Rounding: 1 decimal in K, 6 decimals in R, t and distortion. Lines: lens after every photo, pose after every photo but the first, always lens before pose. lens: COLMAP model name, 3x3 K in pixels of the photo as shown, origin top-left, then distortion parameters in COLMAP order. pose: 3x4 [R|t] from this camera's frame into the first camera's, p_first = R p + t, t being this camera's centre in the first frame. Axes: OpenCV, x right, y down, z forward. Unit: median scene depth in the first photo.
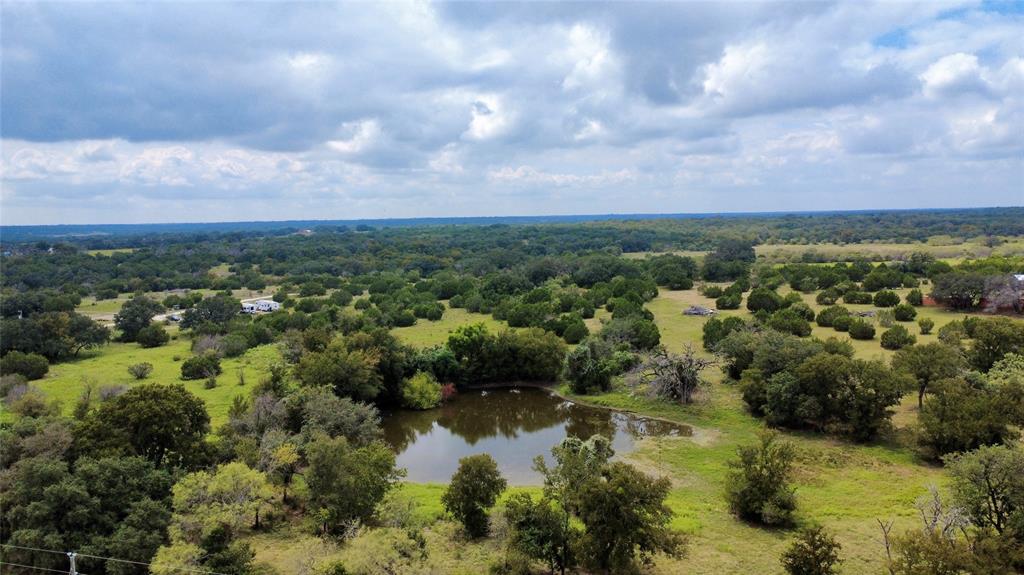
lens RADIAL K [[755.9, 0, 511.2], [0, 755.9, 288.9], [0, 0, 1]] dist [-0.032625, -0.011171]
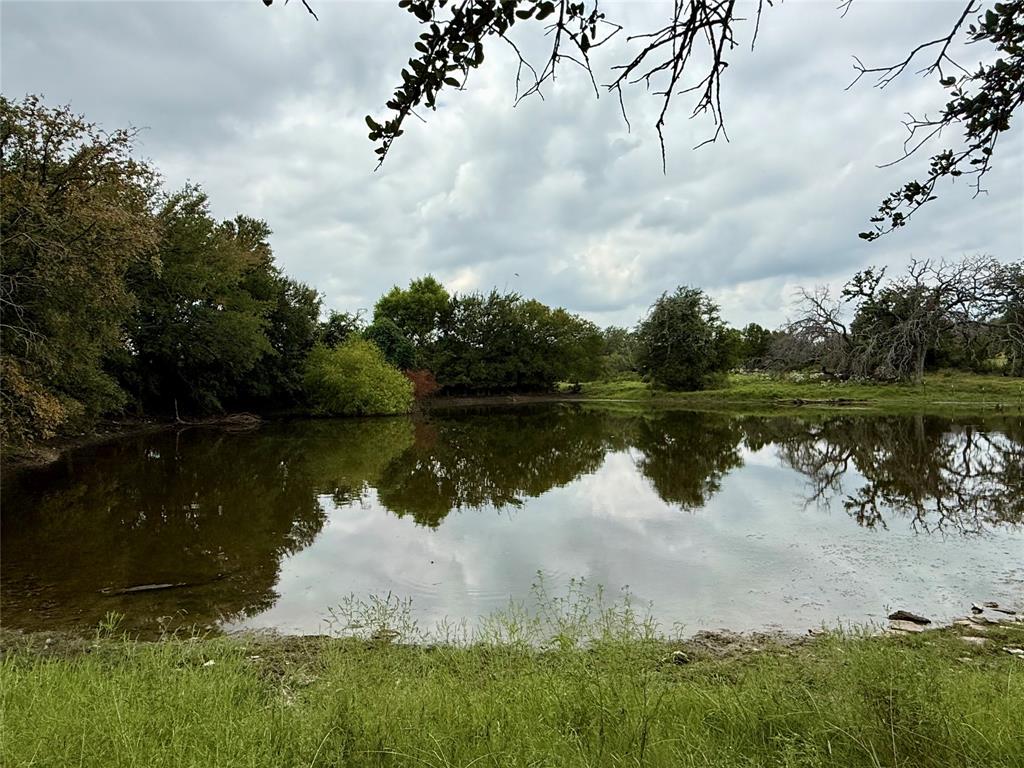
lens RADIAL K [[627.2, 0, 516.7], [0, 627.2, 378.0], [0, 0, 1]] dist [-0.050295, -0.001511]
pose [[0.938117, -0.006156, 0.346263, -0.150473], [0.036333, 0.996074, -0.080725, 0.158845], [-0.344406, 0.088311, 0.934658, 0.652999]]
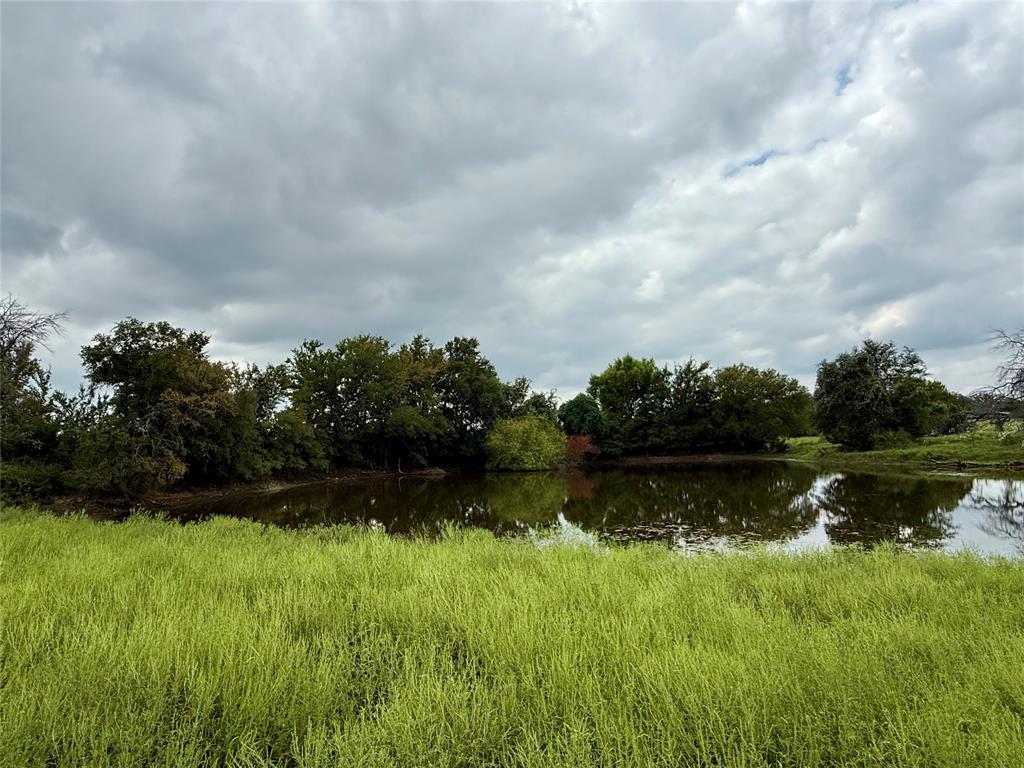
lens RADIAL K [[602.5, 0, 512.7], [0, 602.5, 388.3], [0, 0, 1]] dist [0.001550, 0.000226]
pose [[0.957827, -0.045558, -0.283712, -0.006489], [-0.001304, 0.986652, -0.162836, 0.161289], [0.287343, 0.156338, 0.944983, 0.570098]]
